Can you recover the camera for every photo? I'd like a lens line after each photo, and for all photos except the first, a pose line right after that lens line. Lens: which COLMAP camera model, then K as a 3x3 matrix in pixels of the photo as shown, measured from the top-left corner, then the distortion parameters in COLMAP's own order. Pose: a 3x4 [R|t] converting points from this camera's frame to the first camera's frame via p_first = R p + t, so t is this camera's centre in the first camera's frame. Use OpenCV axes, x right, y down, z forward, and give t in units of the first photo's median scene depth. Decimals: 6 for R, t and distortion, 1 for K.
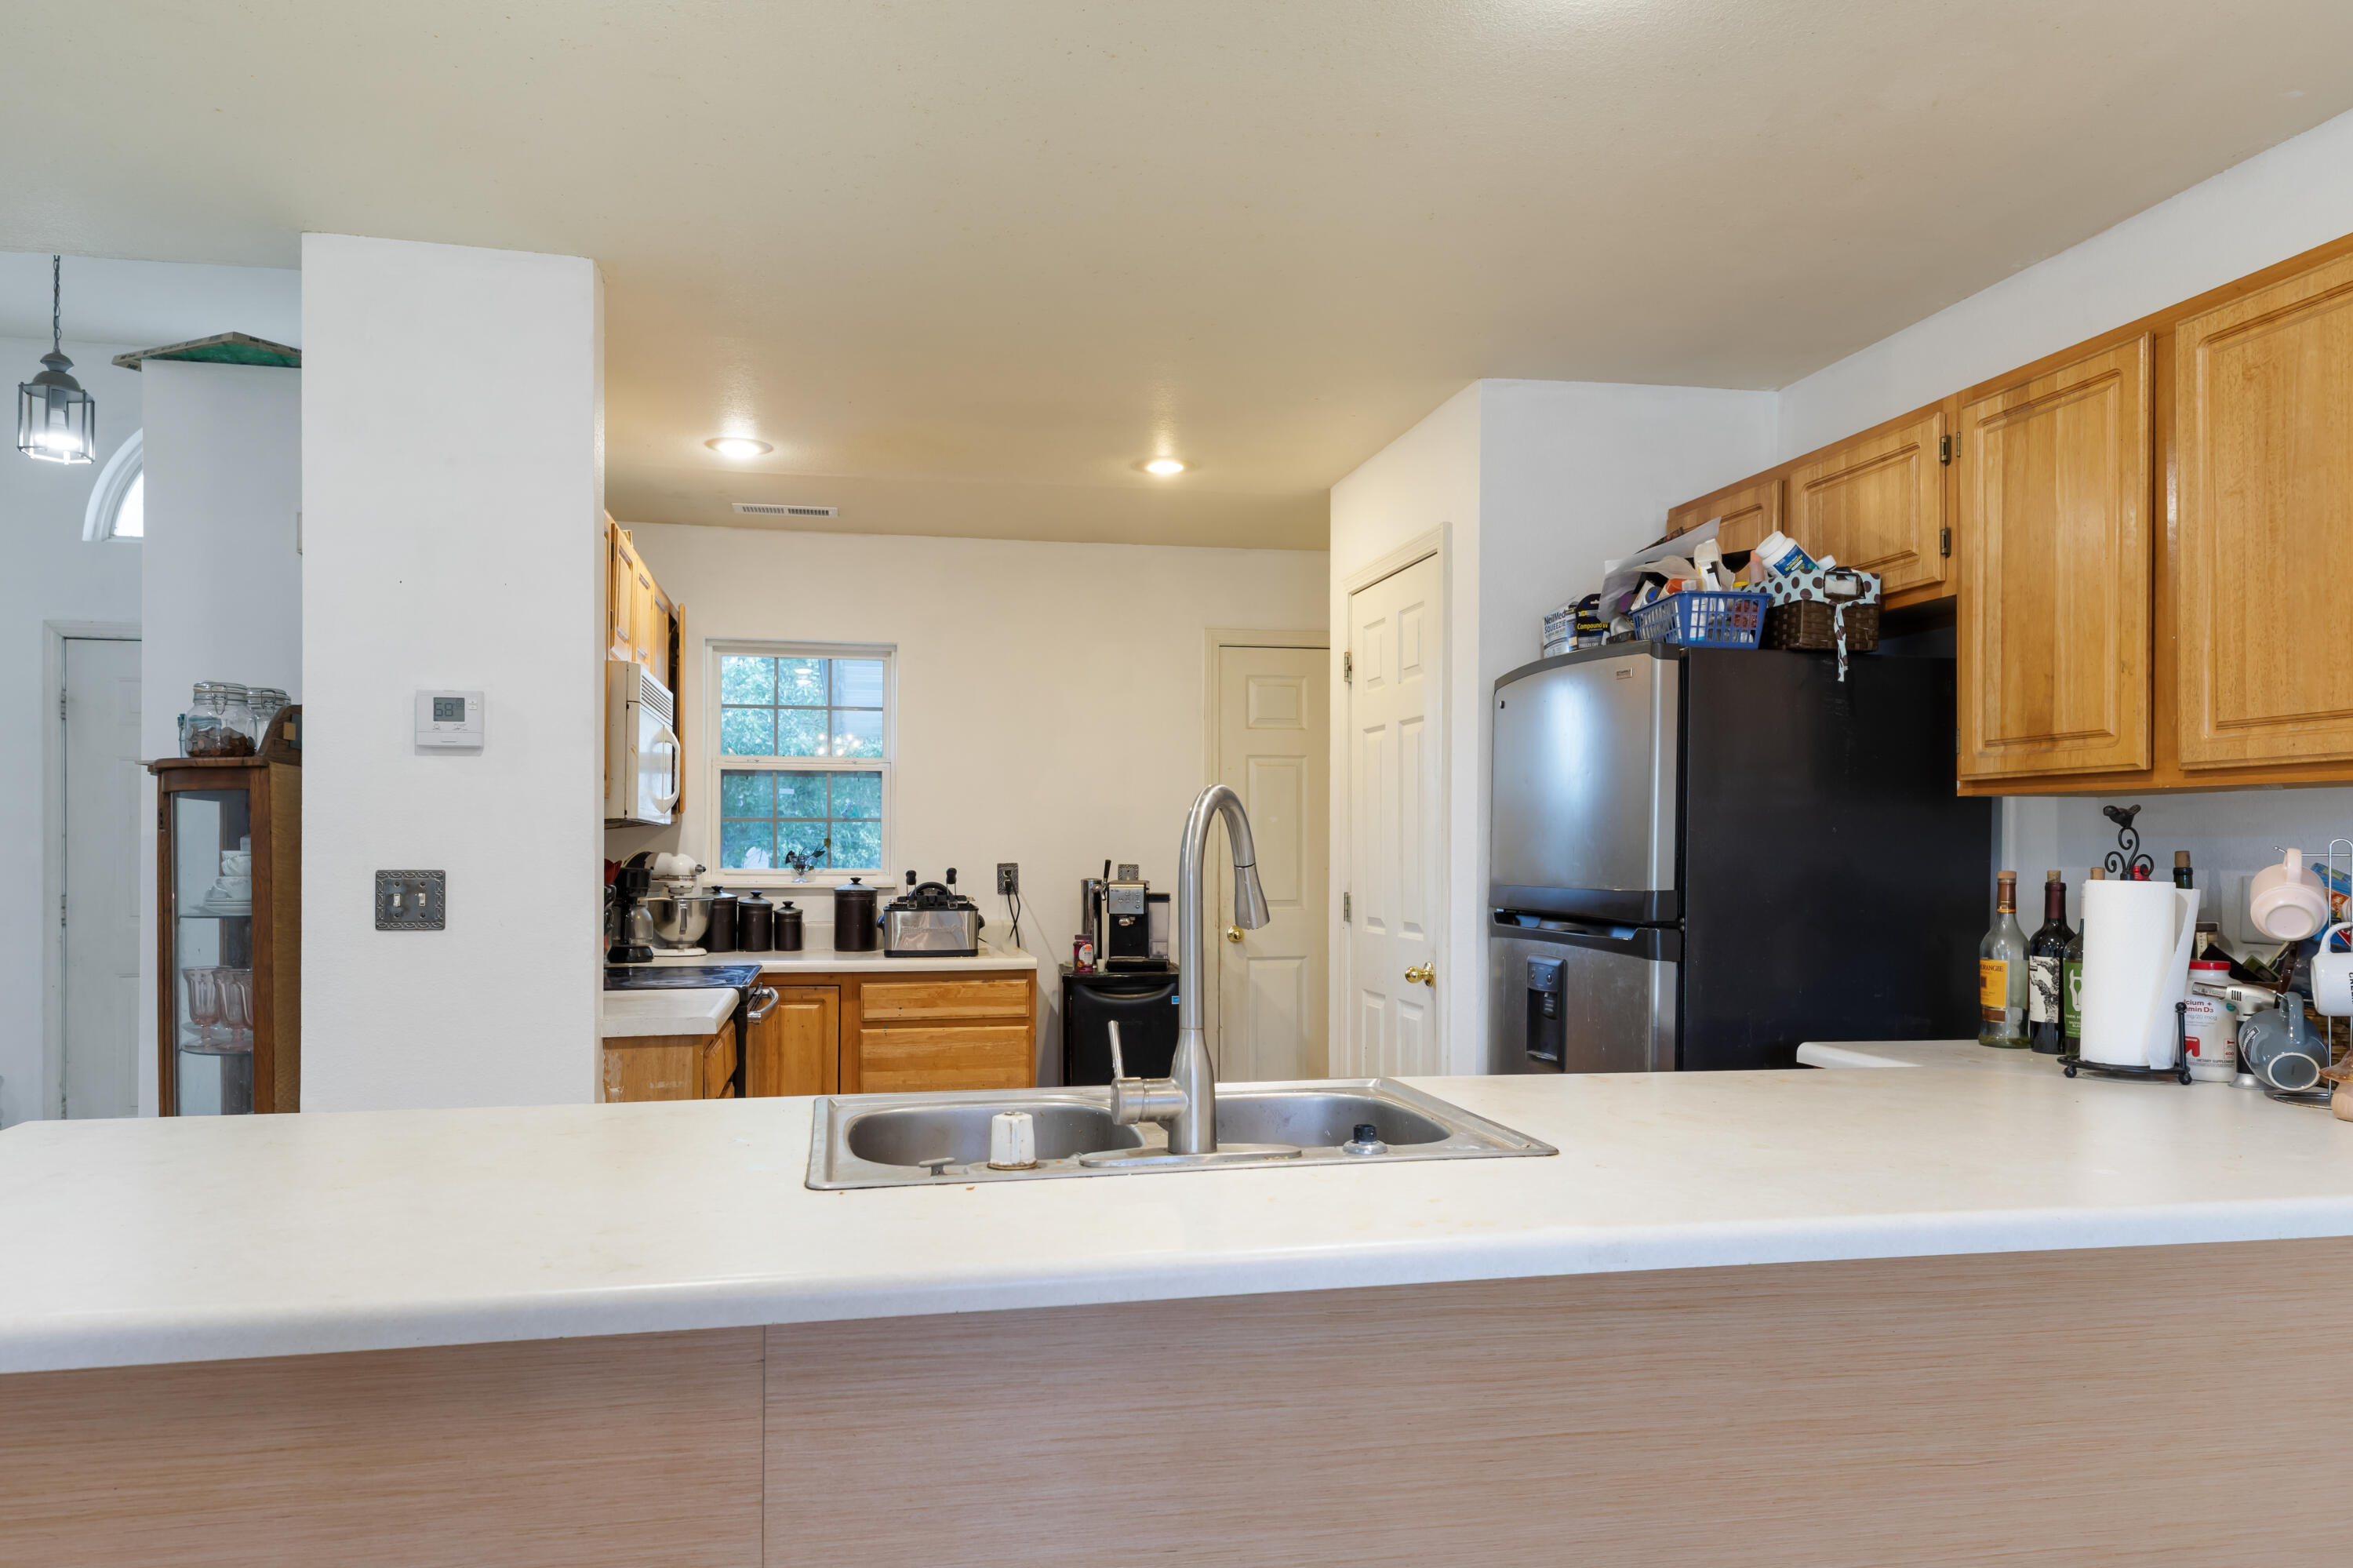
lens RADIAL K [[1439.5, 0, 1141.5], [0, 1439.5, 851.5], [0, 0, 1]] dist [-0.000589, -0.000274]
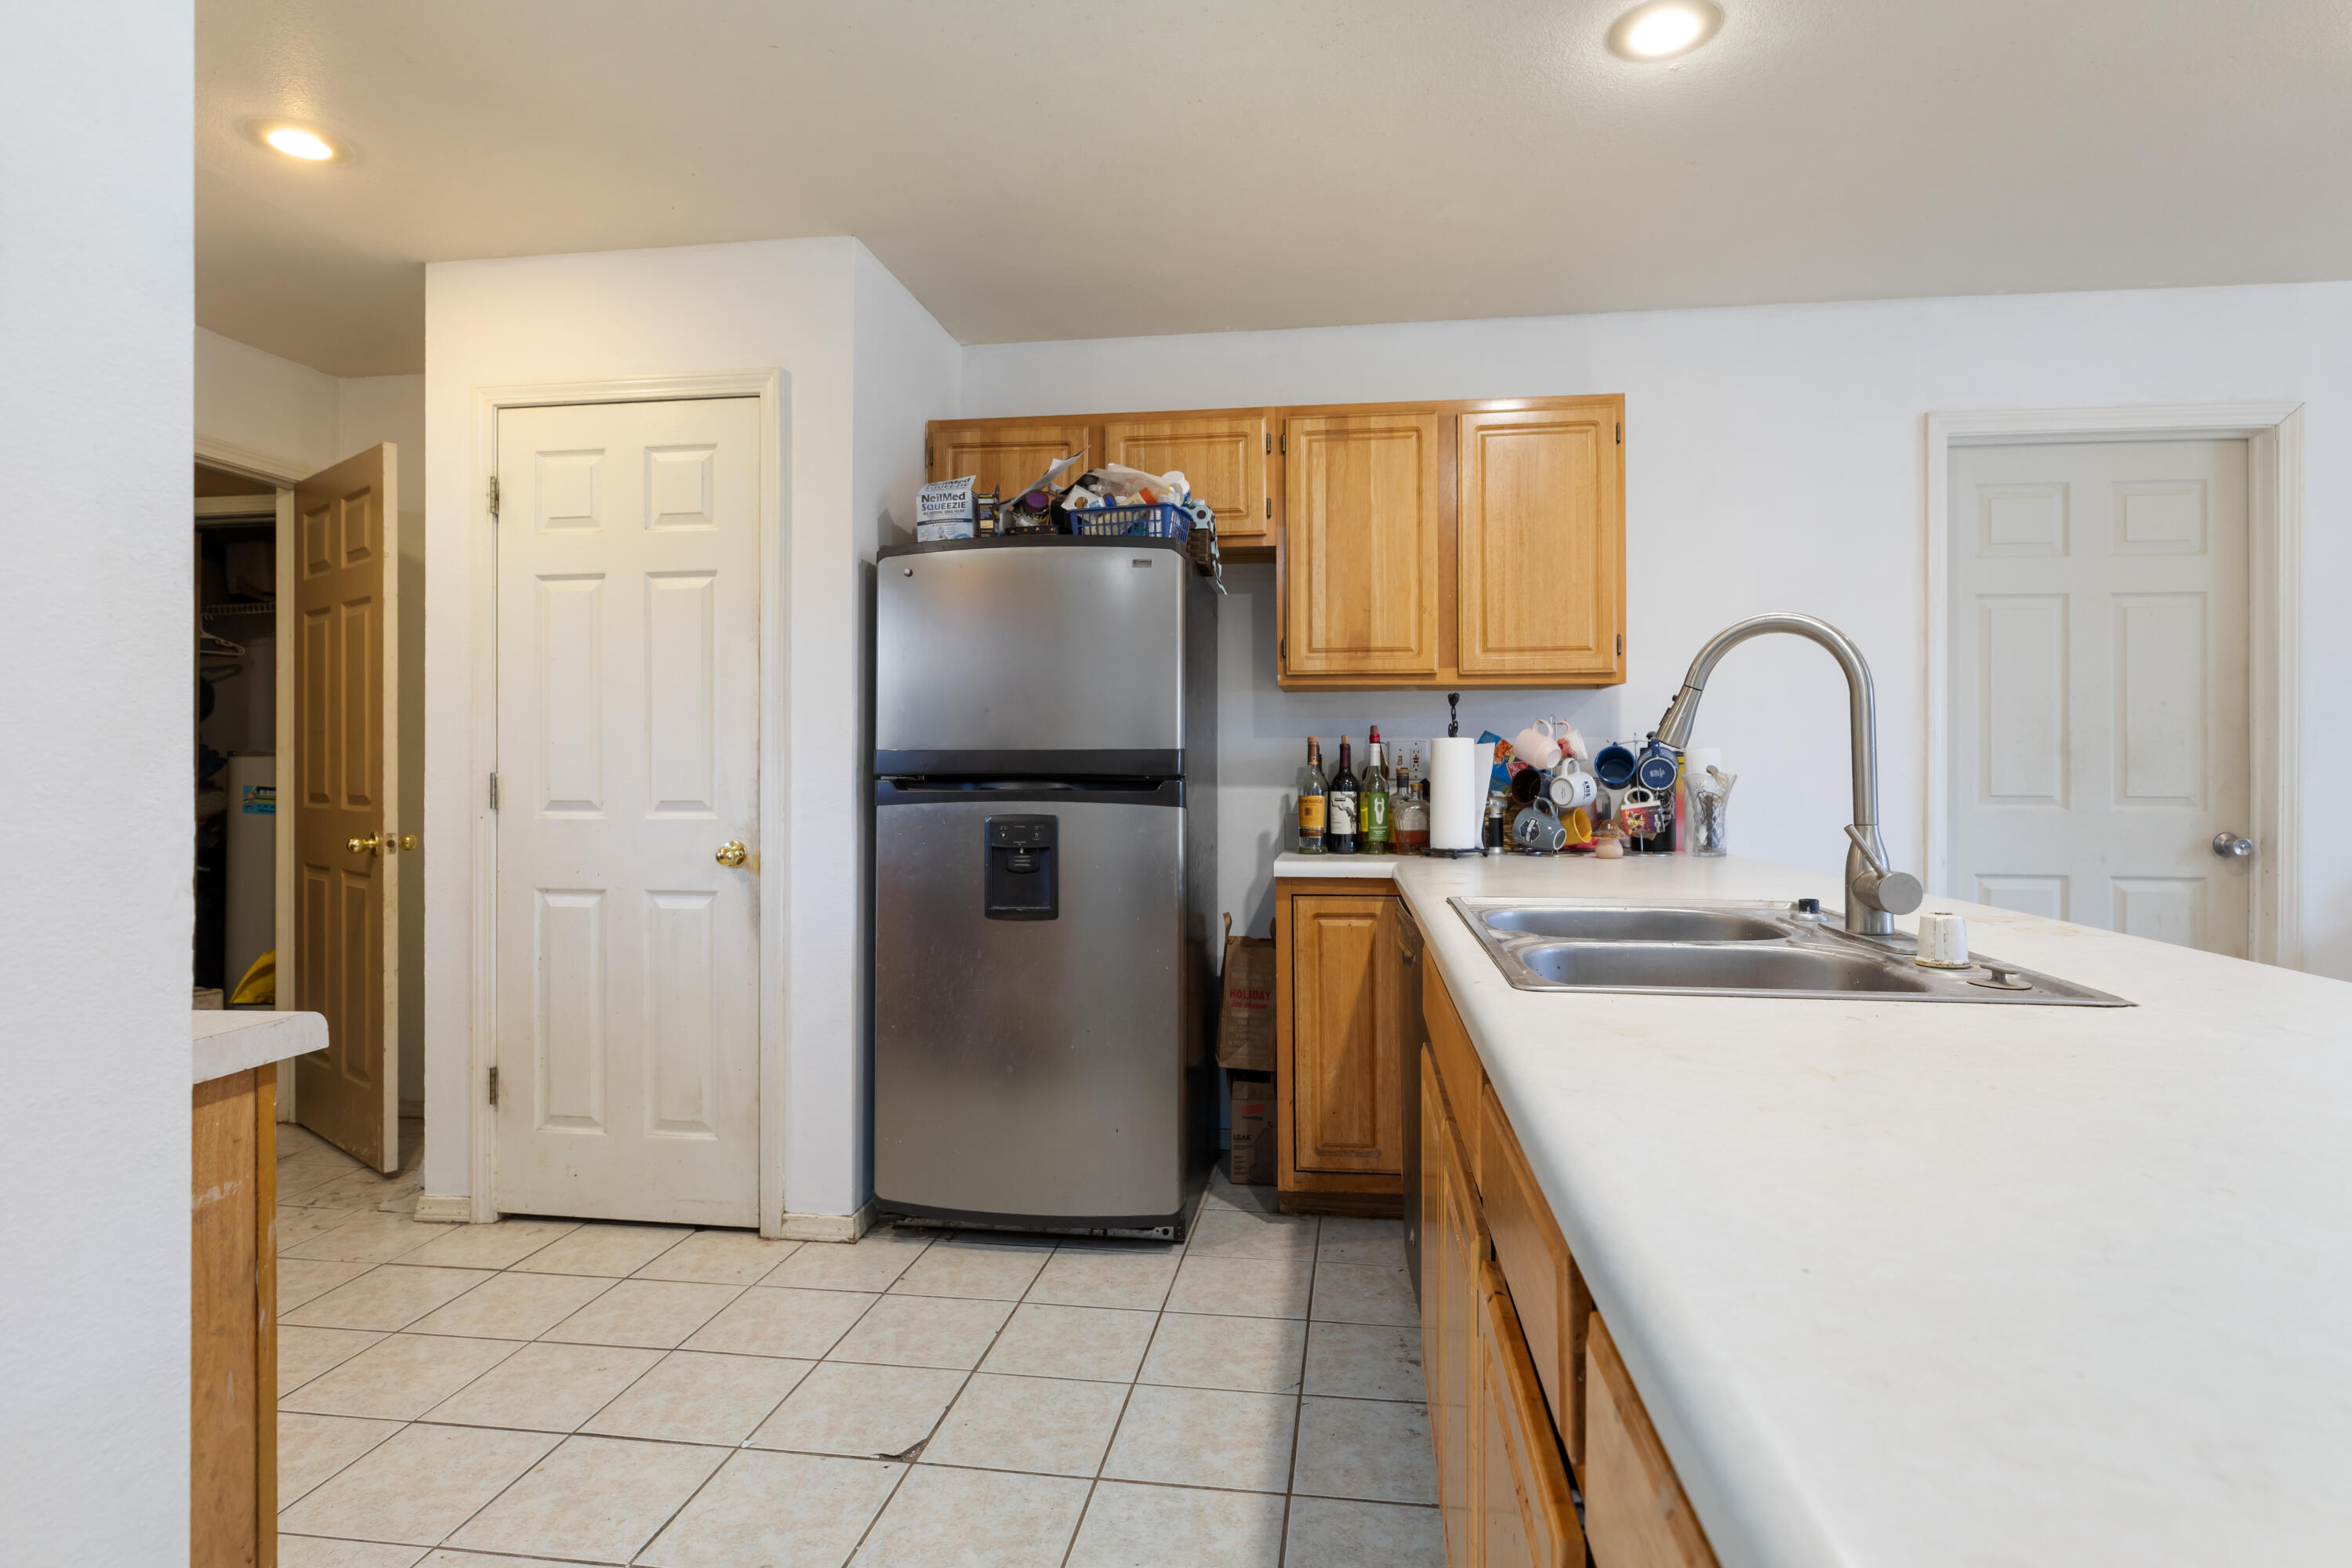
lens RADIAL K [[1219.3, 0, 1178.3], [0, 1219.3, 775.3], [0, 0, 1]] dist [-0.003036, 0.000315]
pose [[0.334981, -0.000805, 0.942225, -0.664303], [0.003349, 0.999994, -0.000336, 0.055609], [-0.942219, 0.003269, 0.334981, 0.729832]]
